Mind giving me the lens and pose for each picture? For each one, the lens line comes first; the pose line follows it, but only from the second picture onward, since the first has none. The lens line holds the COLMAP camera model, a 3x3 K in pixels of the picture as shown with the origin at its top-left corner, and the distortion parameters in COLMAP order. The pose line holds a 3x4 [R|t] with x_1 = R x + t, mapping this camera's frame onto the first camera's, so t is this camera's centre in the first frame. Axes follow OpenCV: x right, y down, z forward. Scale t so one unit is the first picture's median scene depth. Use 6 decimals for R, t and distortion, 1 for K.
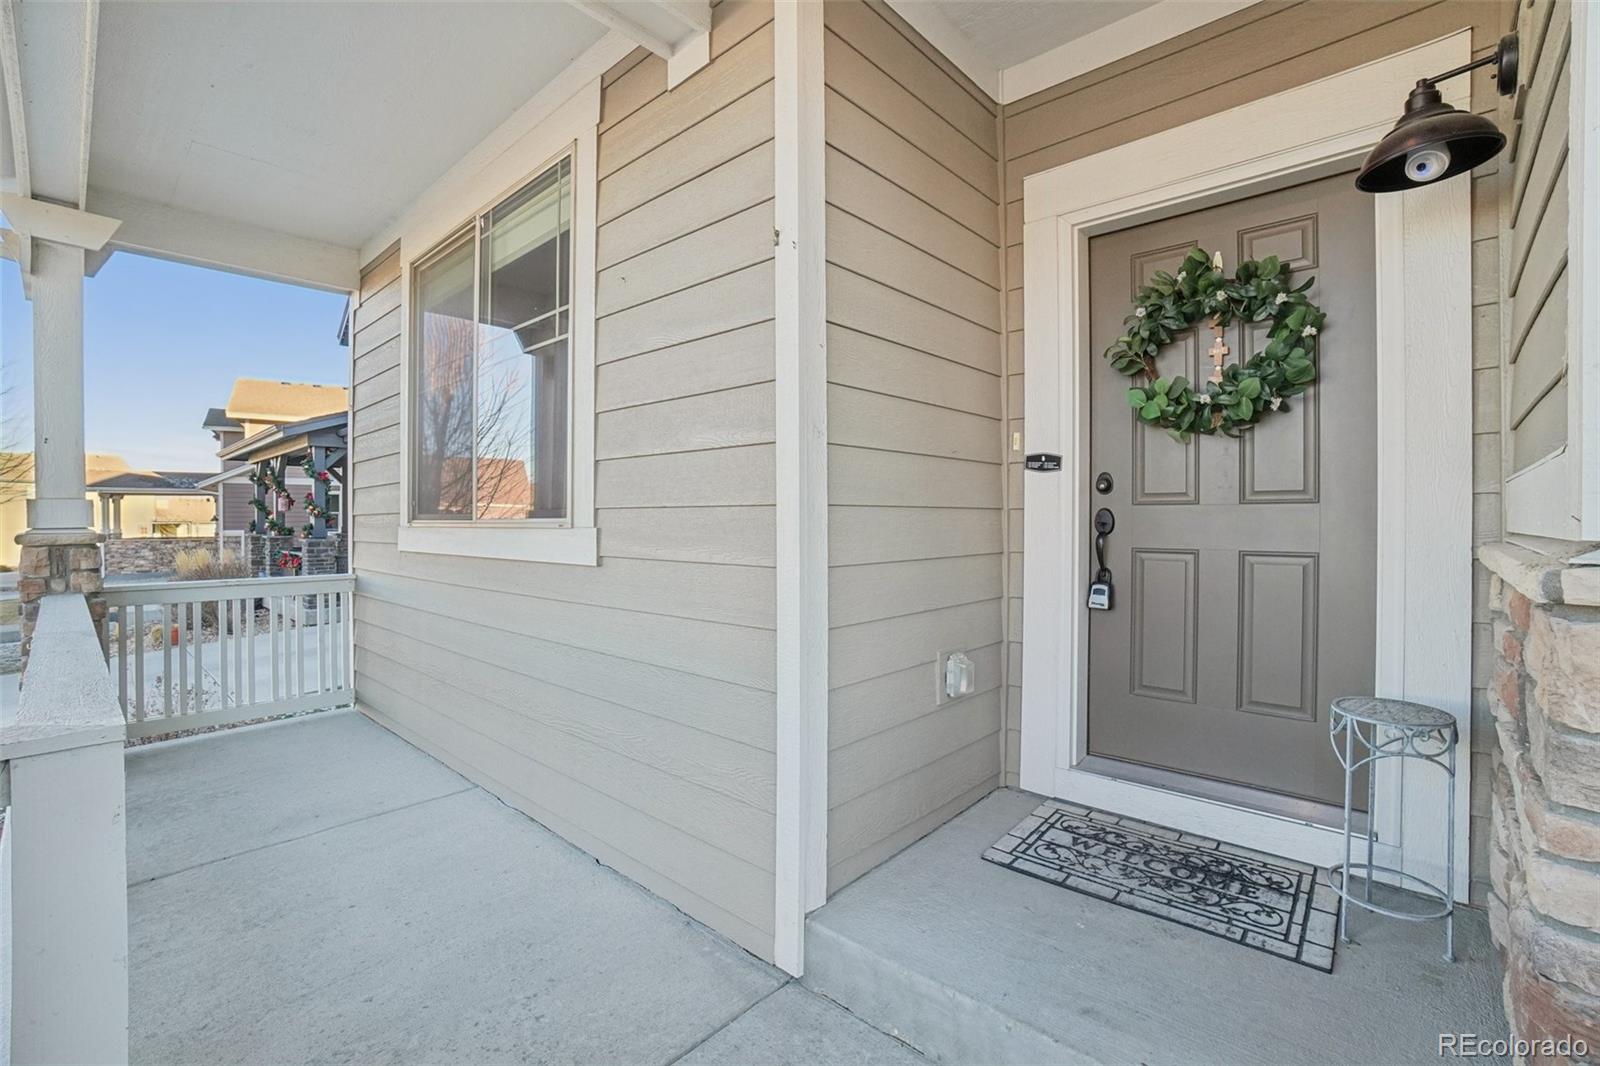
lens RADIAL K [[694.8, 0, 800.0], [0, 694.8, 533.0], [0, 0, 1]] dist [-0.000611, -0.000095]
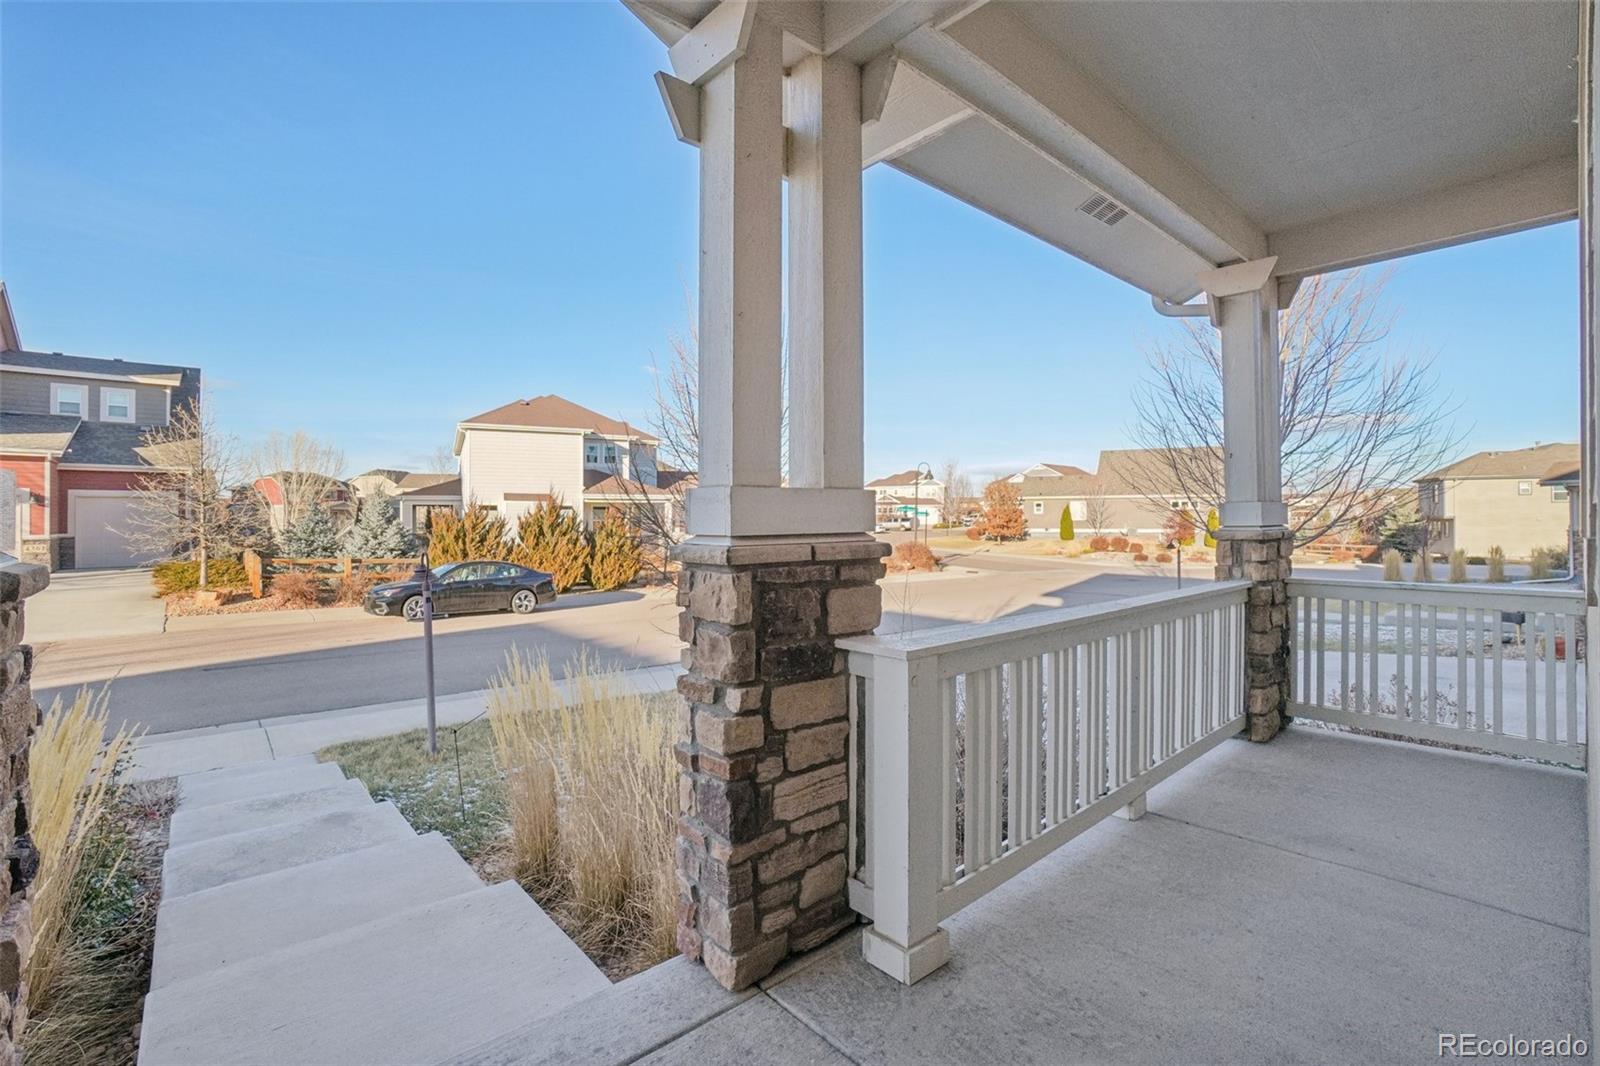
lens RADIAL K [[719.9, 0, 796.8], [0, 719.9, 519.1], [0, 0, 1]] dist [-0.000119, -0.000039]
pose [[-0.096621, -0.001487, -0.995320, 0.276949], [-0.019454, 0.999811, 0.000395, -0.004829], [0.995131, 0.019402, -0.096631, 0.346393]]
